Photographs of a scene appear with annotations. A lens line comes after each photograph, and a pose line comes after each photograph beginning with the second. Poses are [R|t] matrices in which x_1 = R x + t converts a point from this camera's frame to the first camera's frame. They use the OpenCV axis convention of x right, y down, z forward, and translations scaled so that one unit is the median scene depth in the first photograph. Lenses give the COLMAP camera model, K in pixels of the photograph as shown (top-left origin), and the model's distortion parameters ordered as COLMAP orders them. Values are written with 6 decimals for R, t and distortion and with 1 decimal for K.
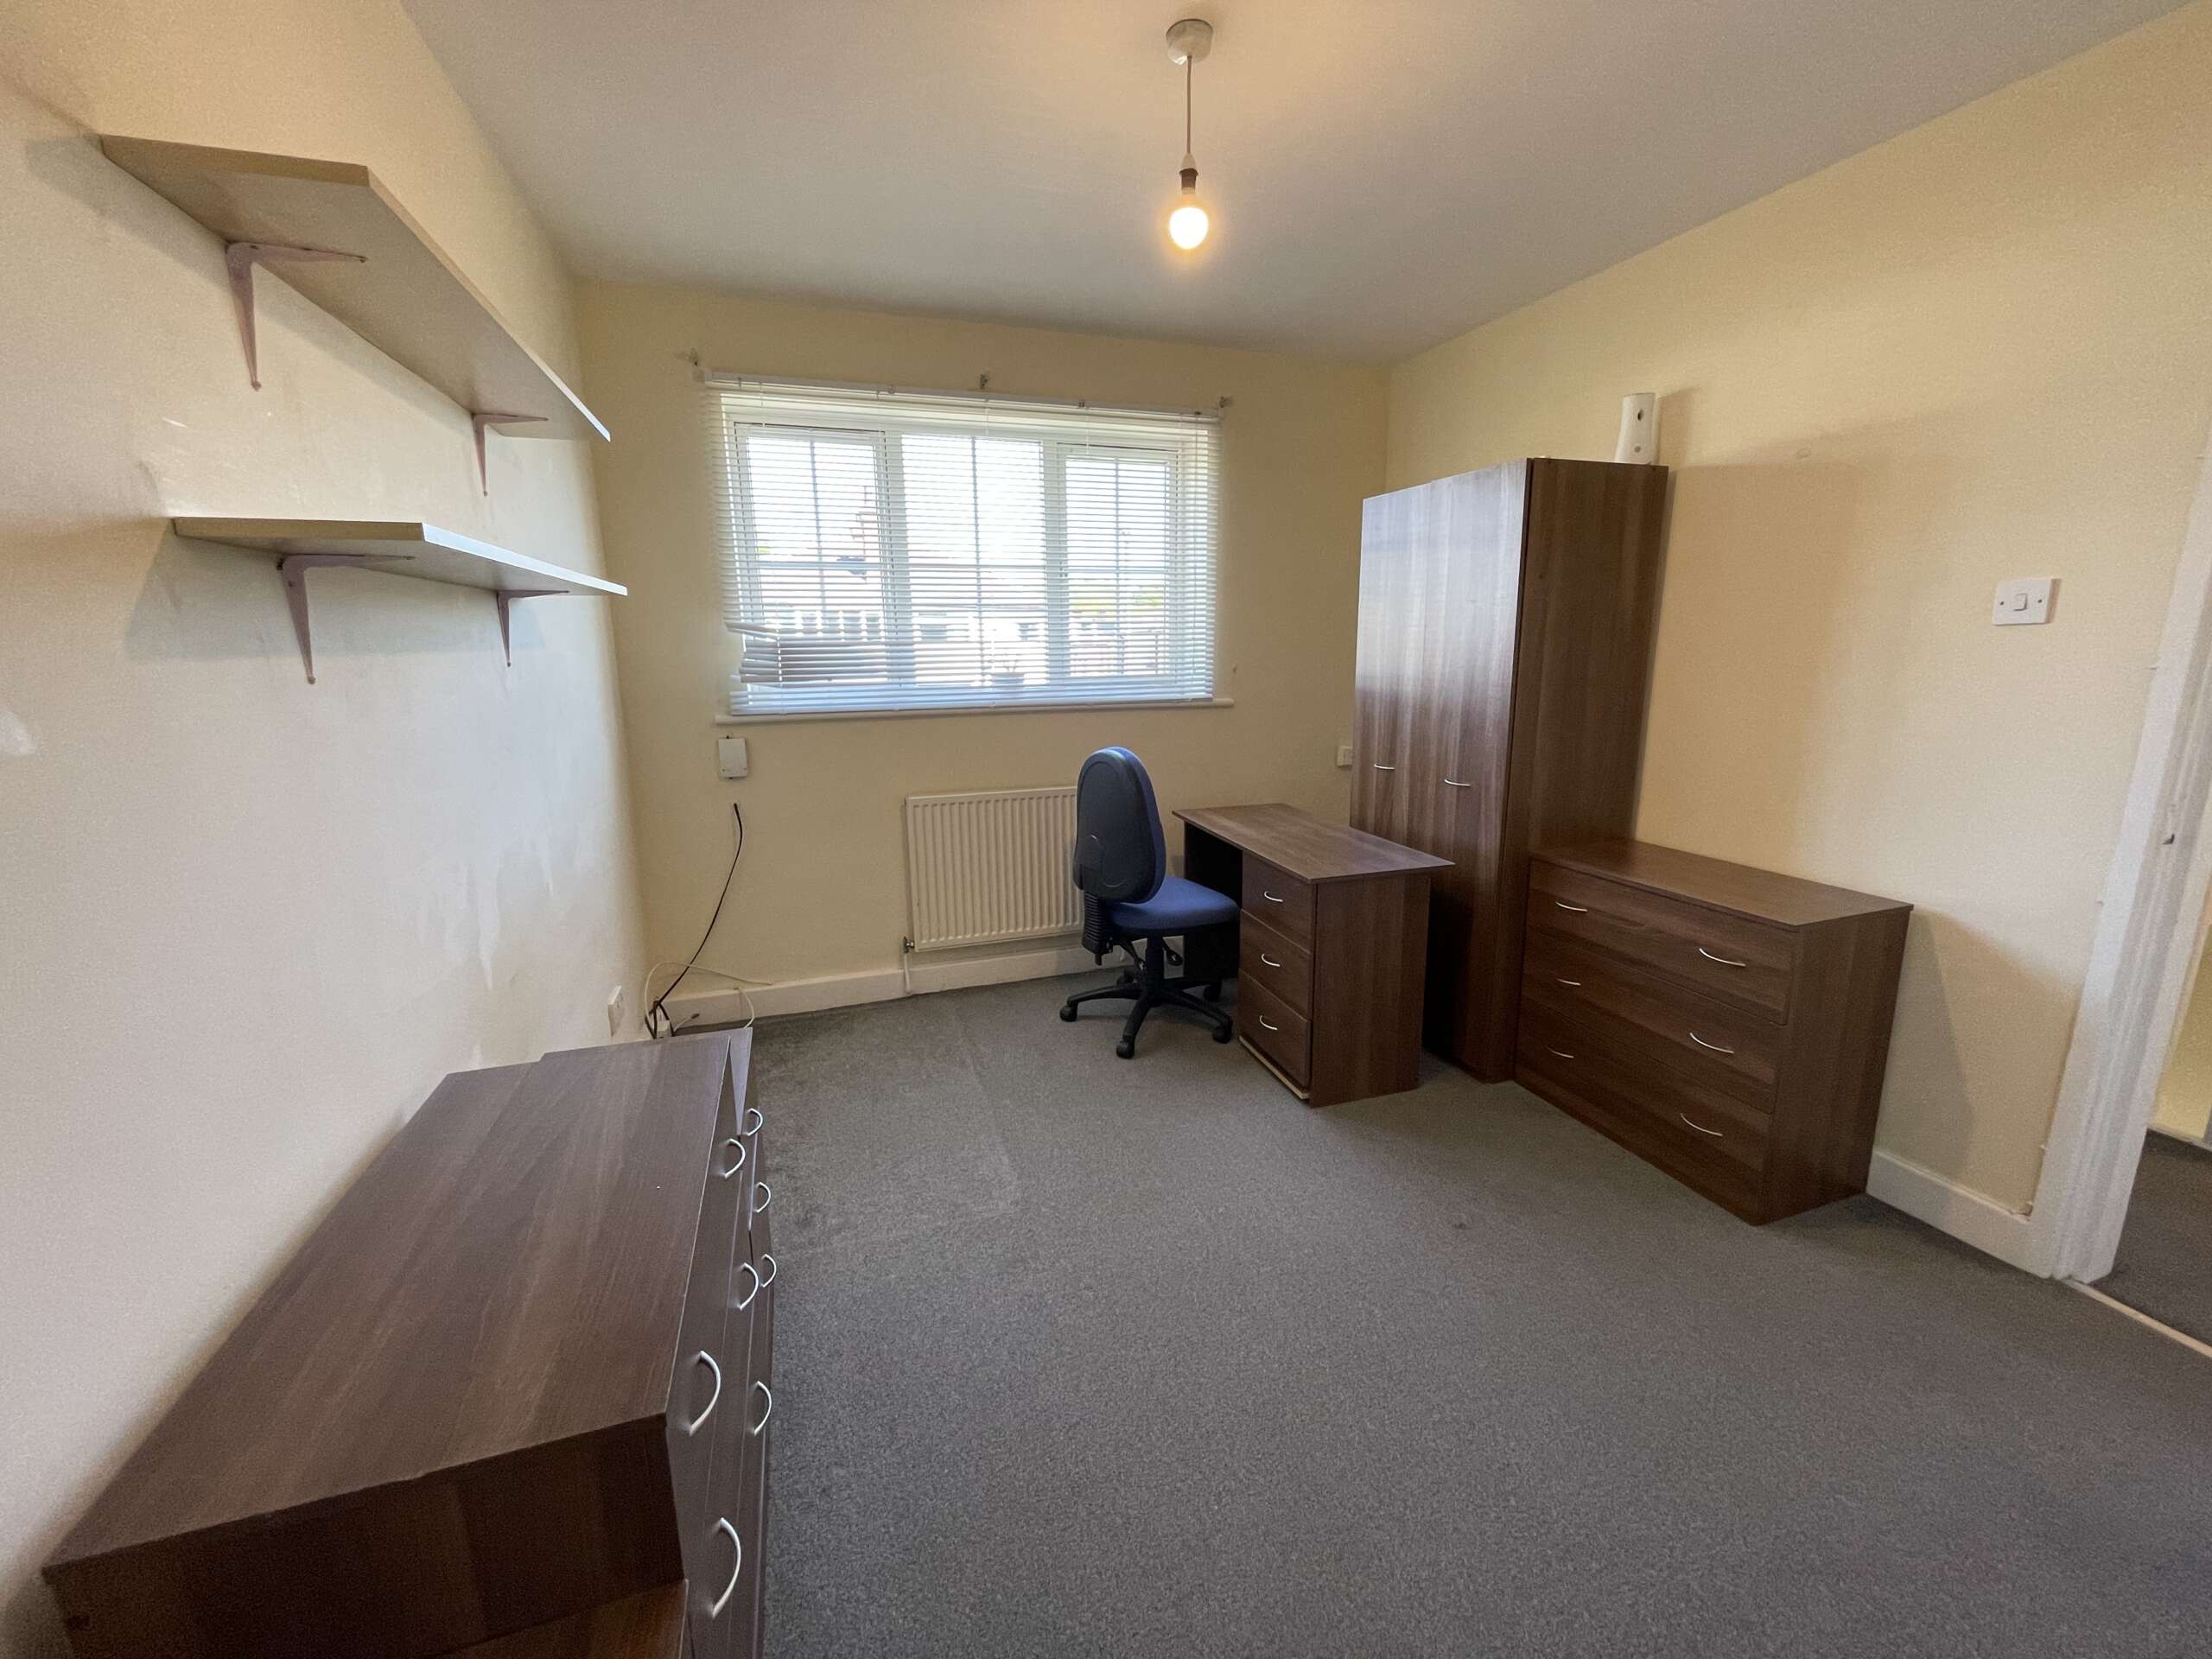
lens RADIAL K [[889.4, 0, 1105.9], [0, 889.4, 825.3], [0, 0, 1]] dist [-0.000846, -0.000309]
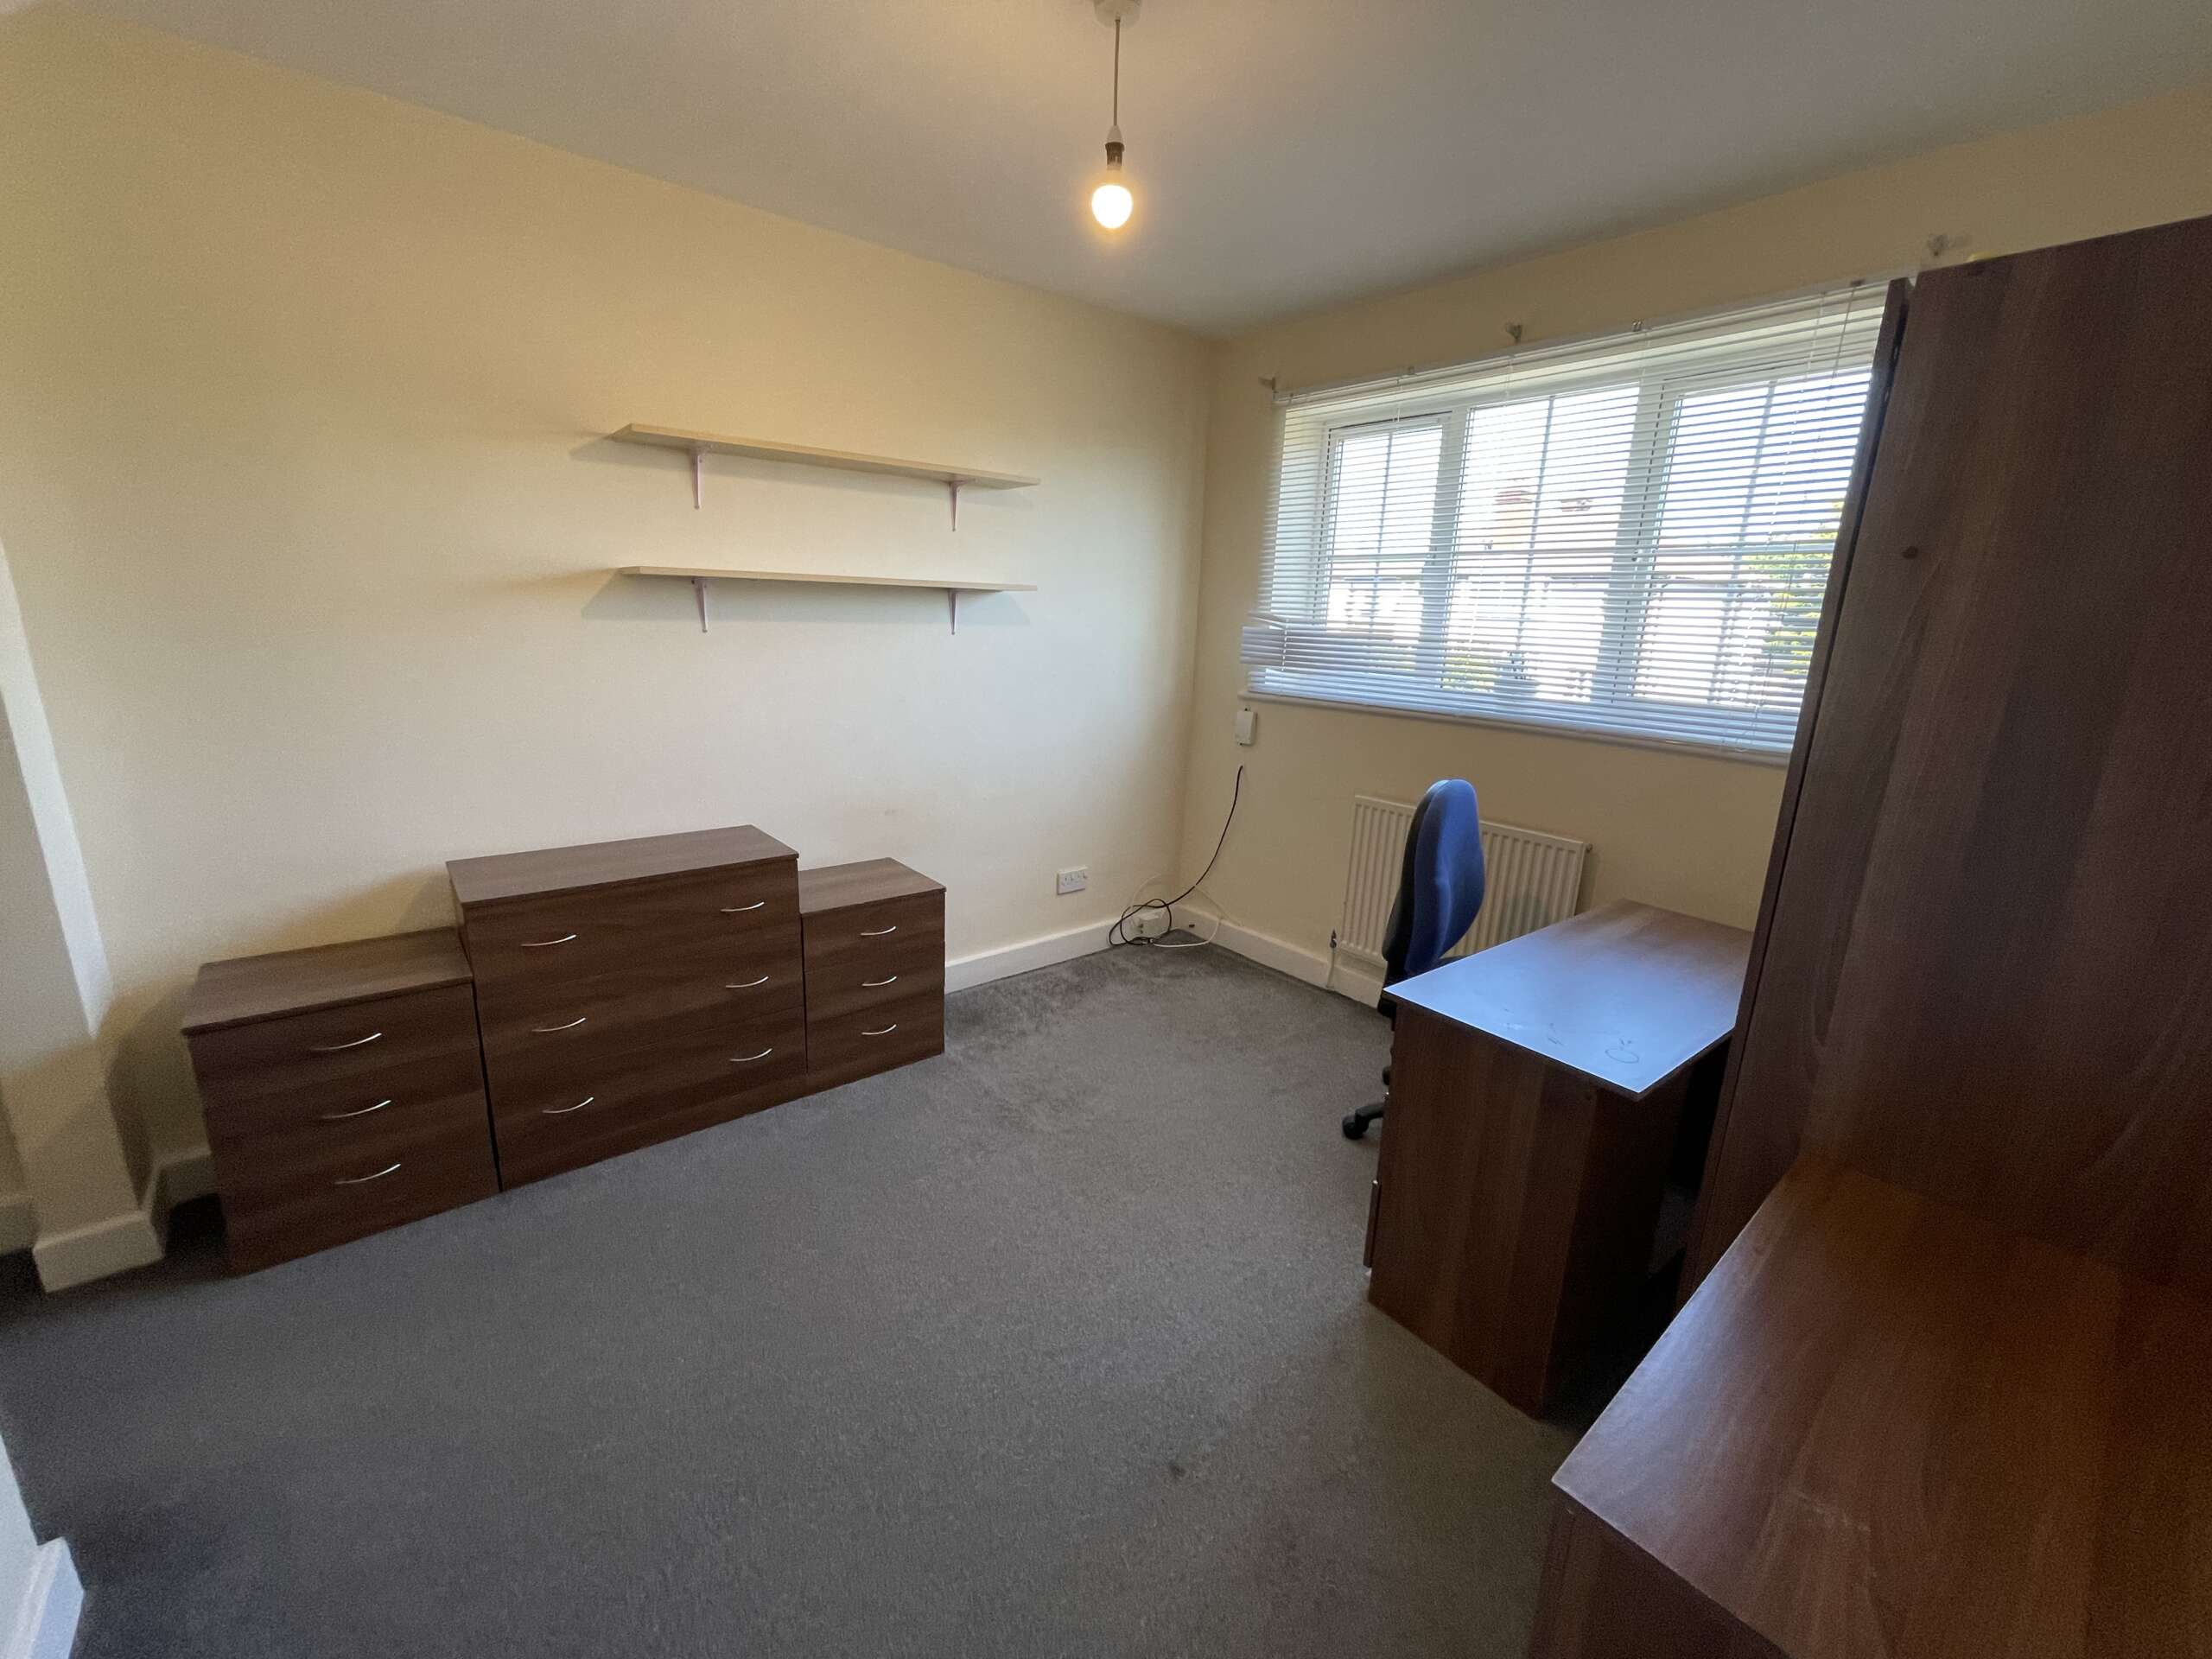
lens RADIAL K [[889.4, 0, 1104.9], [0, 889.4, 829.7], [0, 0, 1]] dist [-0.000846, -0.000309]
pose [[0.358704, 0.247921, -0.899926, 0.589259], [-0.226765, 0.958348, 0.173628, -0.105284], [0.905488, 0.141790, 0.399983, 0.373394]]
